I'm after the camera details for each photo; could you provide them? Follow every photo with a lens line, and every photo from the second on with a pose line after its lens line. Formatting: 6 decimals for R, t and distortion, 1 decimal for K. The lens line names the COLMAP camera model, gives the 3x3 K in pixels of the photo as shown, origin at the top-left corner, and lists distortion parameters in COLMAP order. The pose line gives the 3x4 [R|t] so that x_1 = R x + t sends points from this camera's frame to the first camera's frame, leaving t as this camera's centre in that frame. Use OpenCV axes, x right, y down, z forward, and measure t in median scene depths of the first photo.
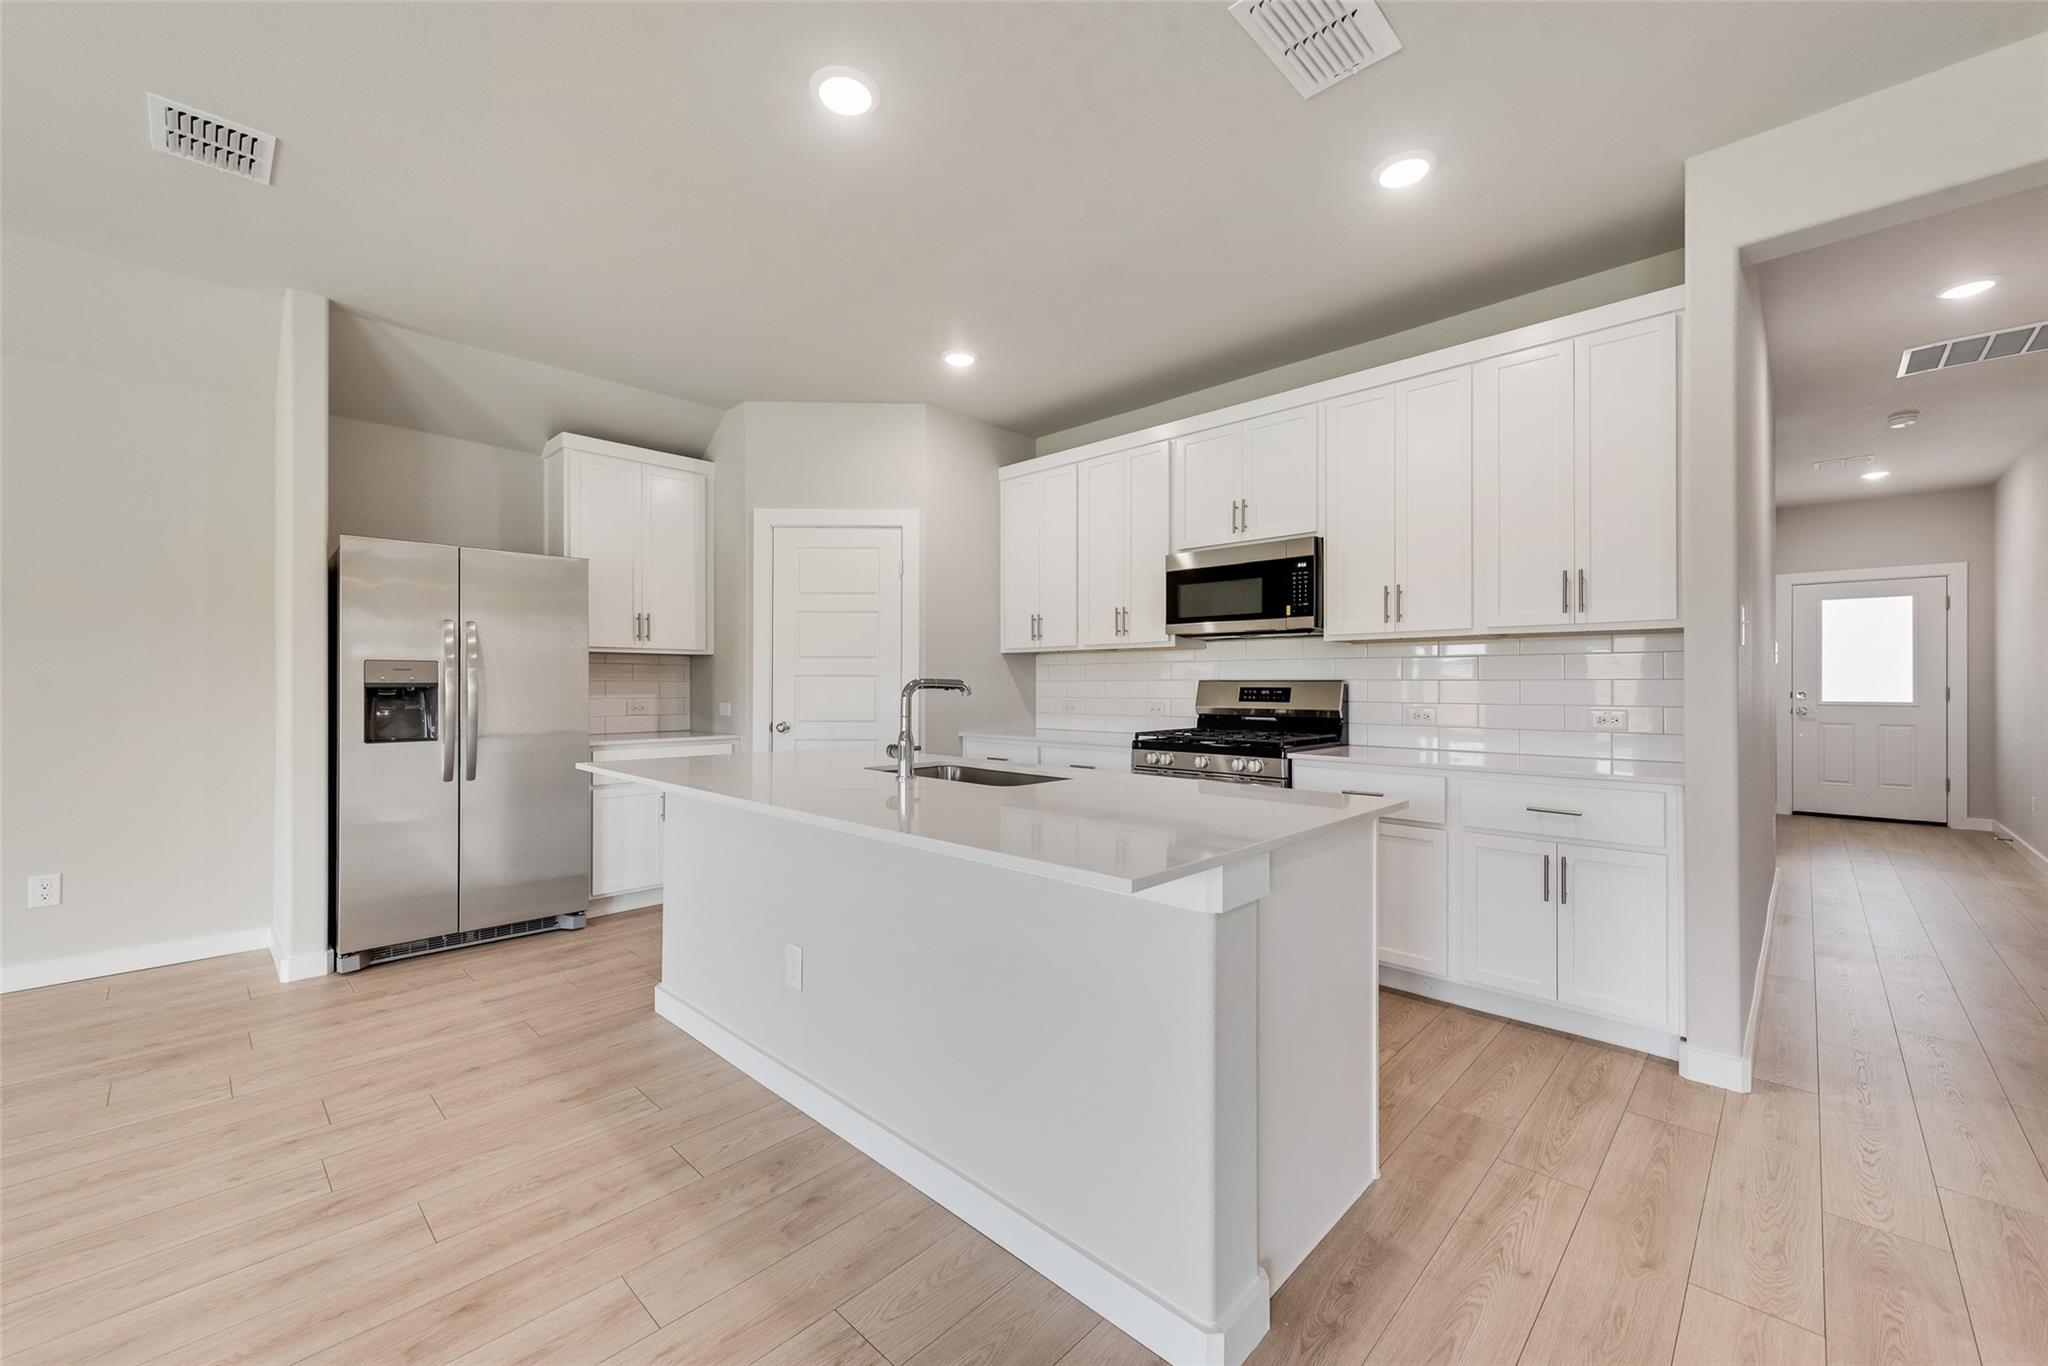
lens RADIAL K [[799.4, 0, 1024.0], [0, 799.4, 683.0], [0, 0, 1]] dist [-0.001810, -0.000135]
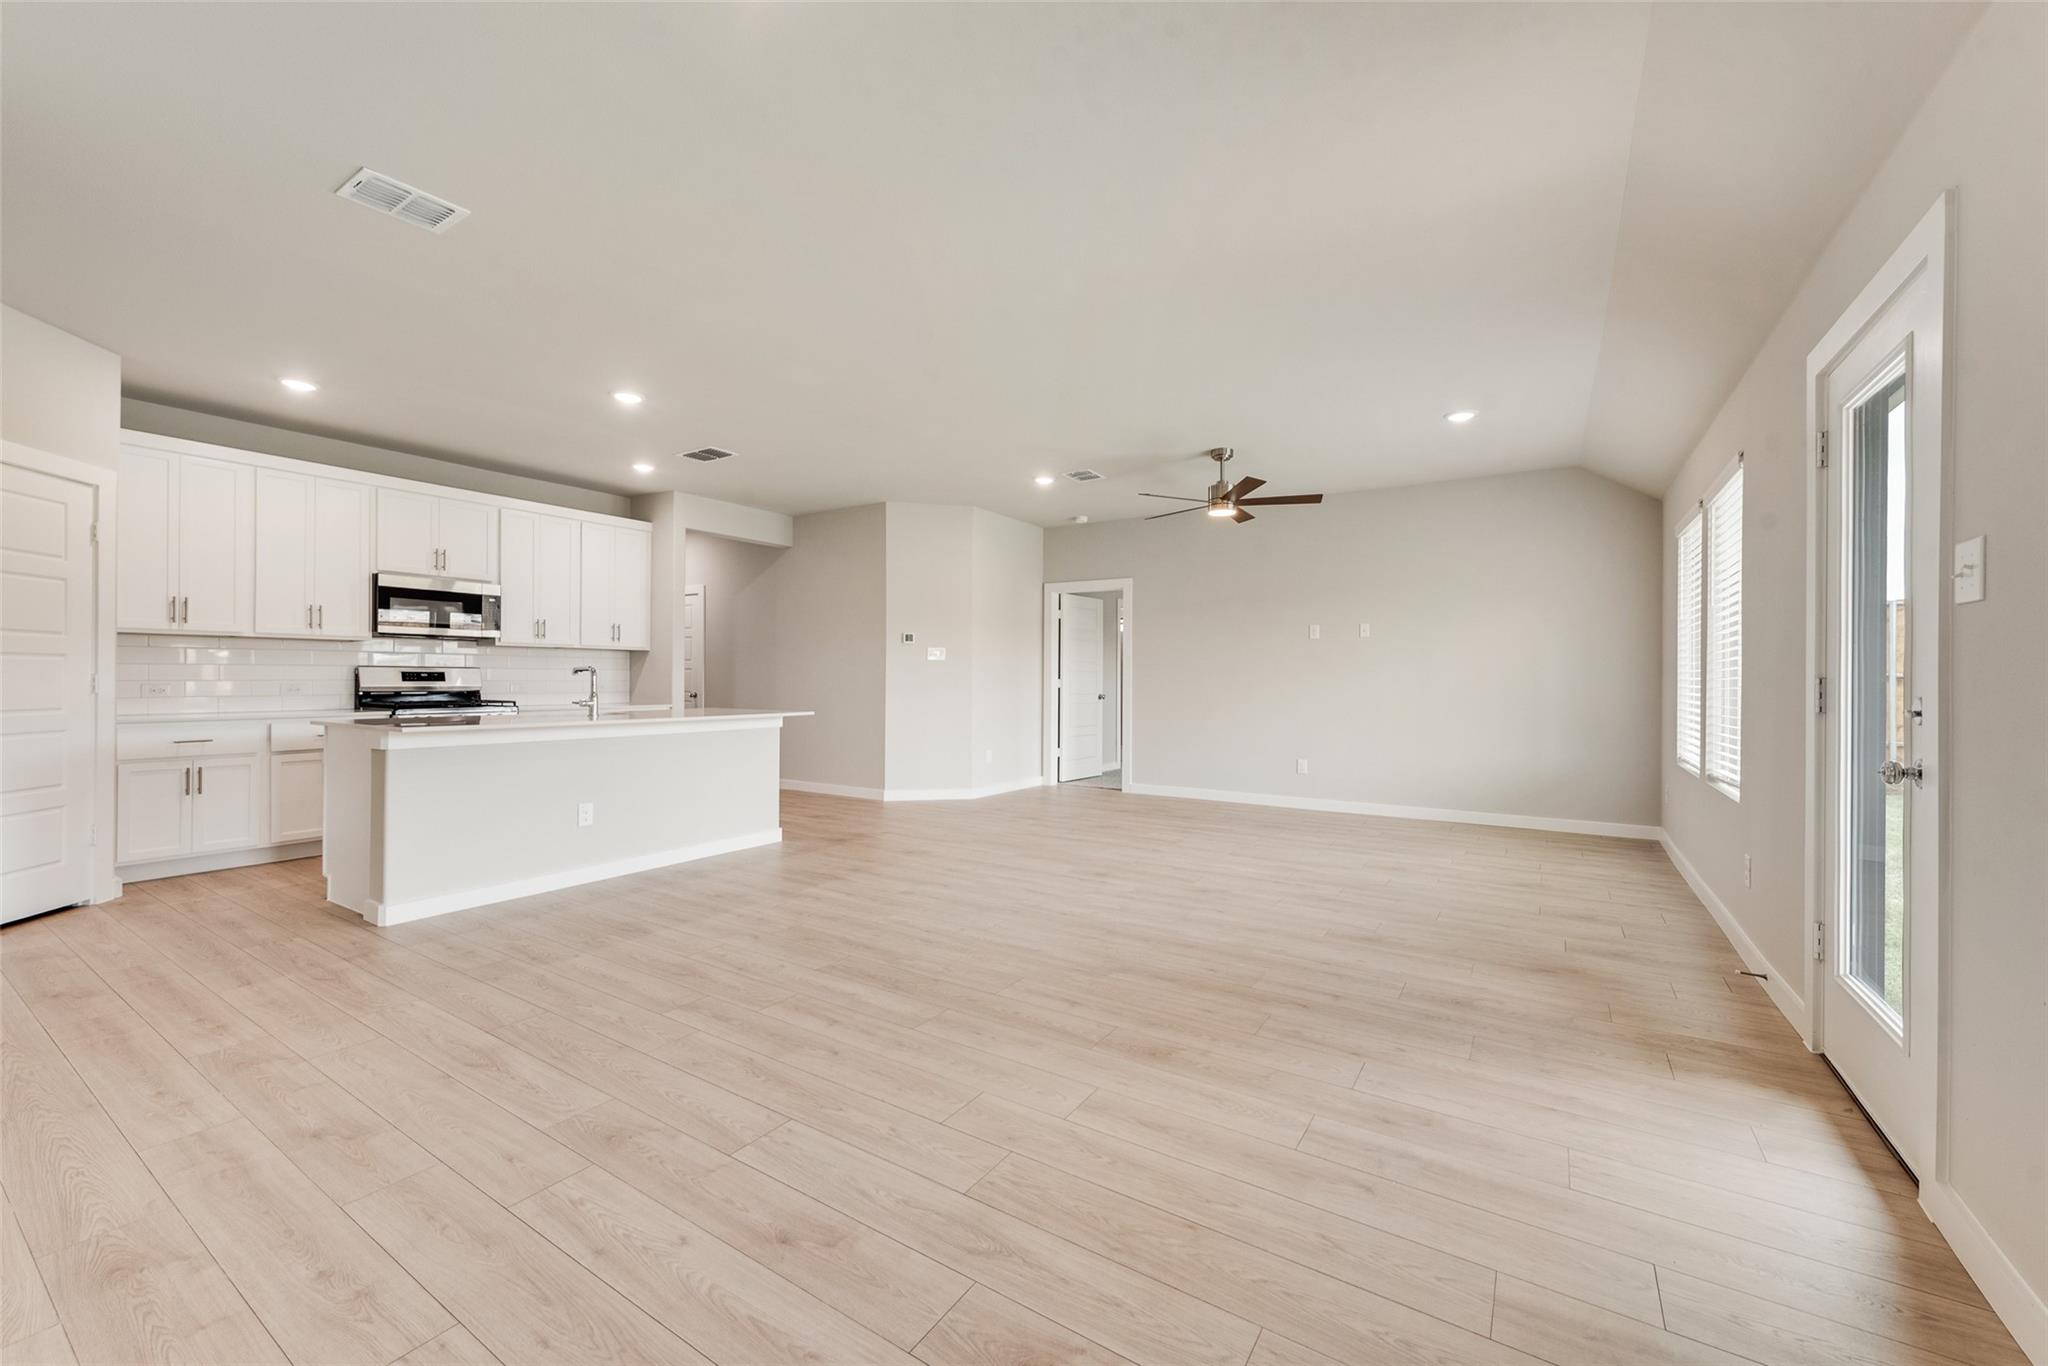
lens RADIAL K [[799.4, 0, 1024.0], [0, 799.4, 683.0], [0, 0, 1]] dist [-0.001810, -0.000135]
pose [[-0.192098, -0.002791, 0.981372, -1.754016], [0.002091, 0.999993, 0.003254, 0.030231], [-0.981374, 0.002677, -0.192091, 0.250590]]
